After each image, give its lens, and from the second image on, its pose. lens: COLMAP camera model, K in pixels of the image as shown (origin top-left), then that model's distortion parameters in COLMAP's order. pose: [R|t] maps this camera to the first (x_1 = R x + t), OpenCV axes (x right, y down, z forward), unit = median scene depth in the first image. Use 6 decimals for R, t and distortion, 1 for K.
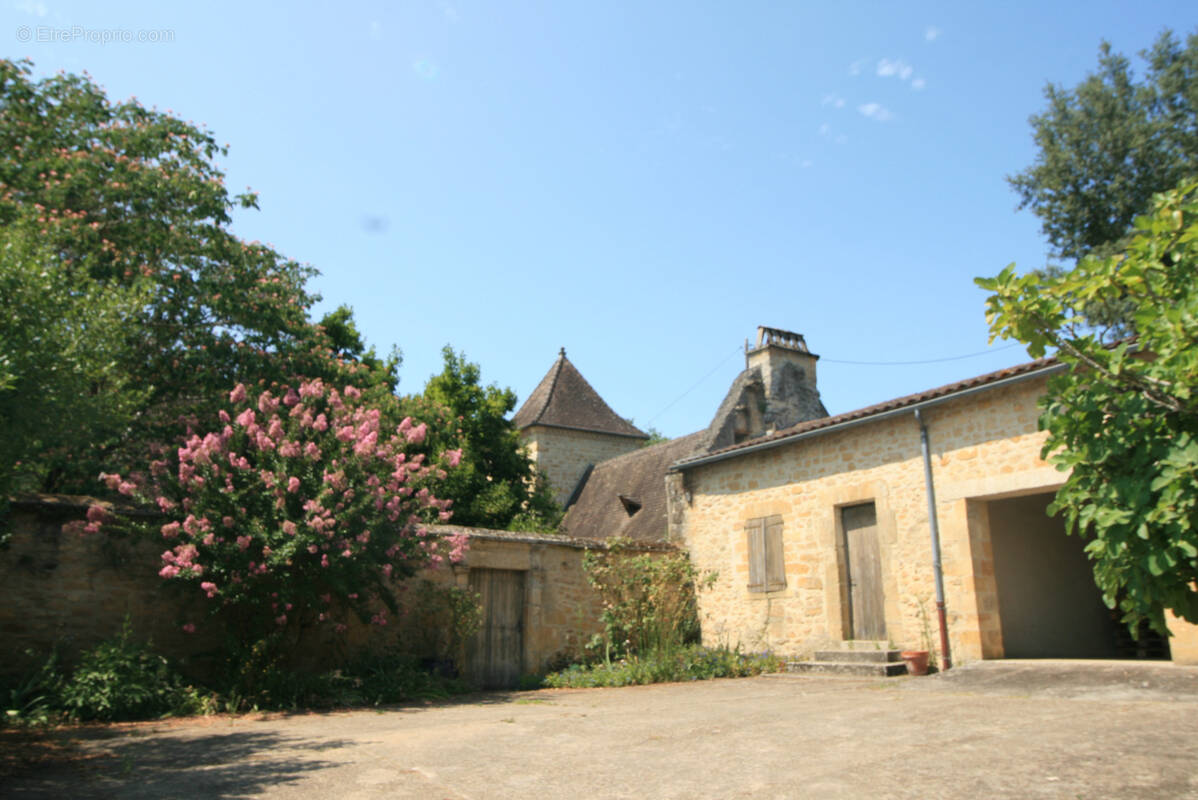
lens RADIAL K [[874.2, 0, 595.6], [0, 874.2, 396.8], [0, 0, 1]] dist [0.015565, 0.000501]
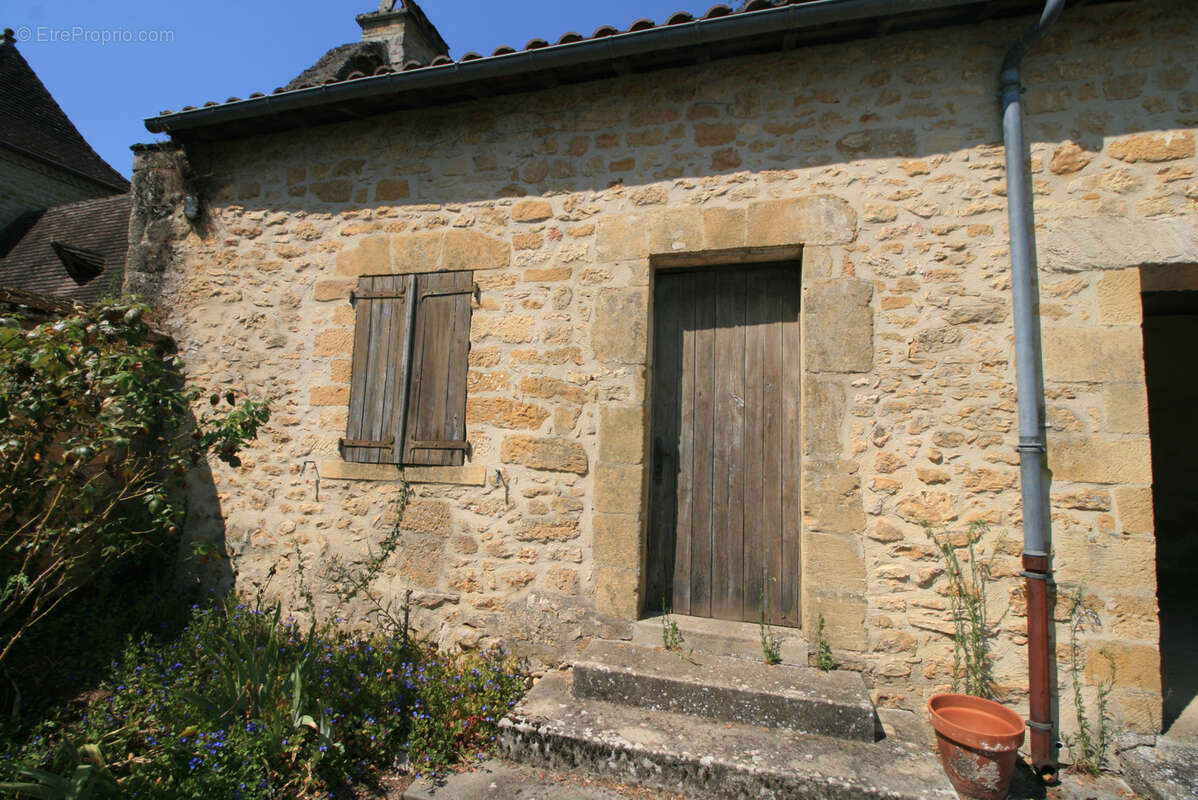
lens RADIAL K [[544.3, 0, 581.4], [0, 544.3, 396.9], [0, 0, 1]] dist [-0.004172, -0.010387]
pose [[0.750011, 0.089713, 0.655312, 0.097463], [-0.210305, 0.971689, 0.107670, 0.153197], [-0.627100, -0.218569, 0.747645, 0.784129]]
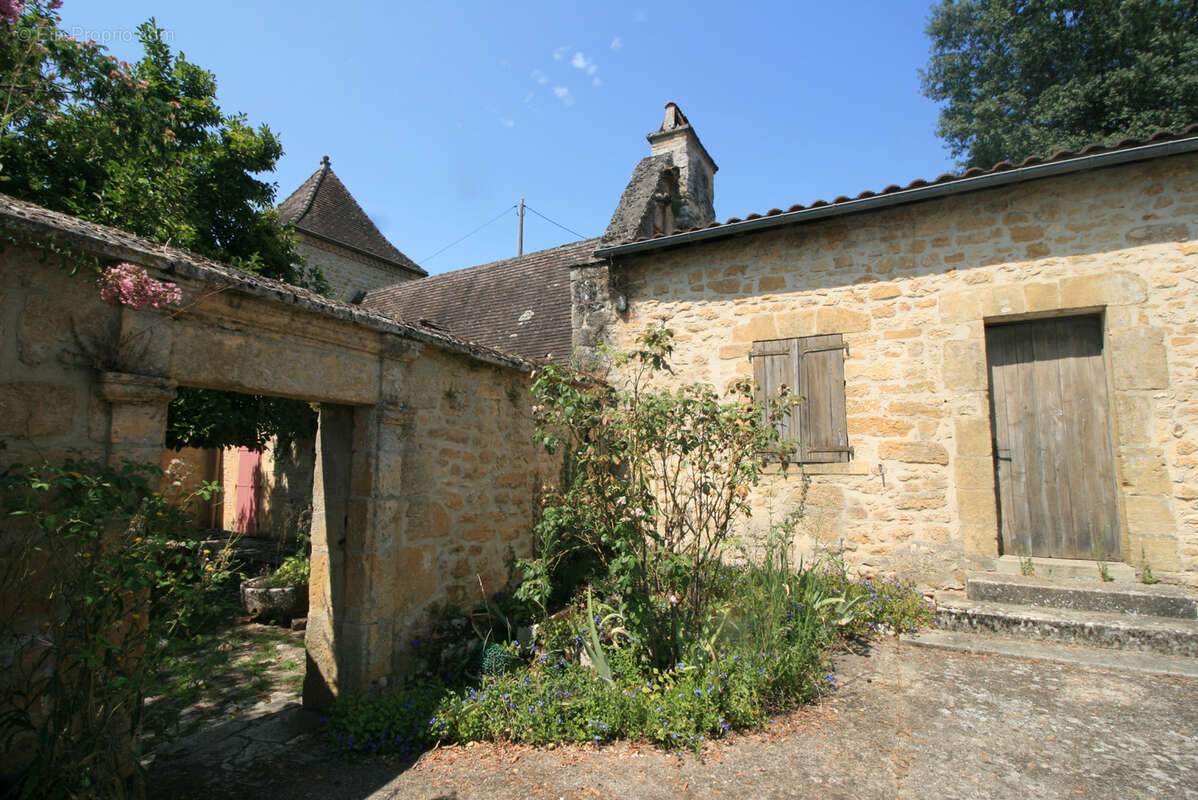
lens RADIAL K [[544.3, 0, 590.5], [0, 544.3, 399.7], [0, 0, 1]] dist [-0.004172, -0.010387]
pose [[0.875964, 0.058230, 0.478848, -0.103998], [-0.133643, 0.983124, 0.124925, 0.155412], [-0.463493, -0.173425, 0.868964, 0.760016]]
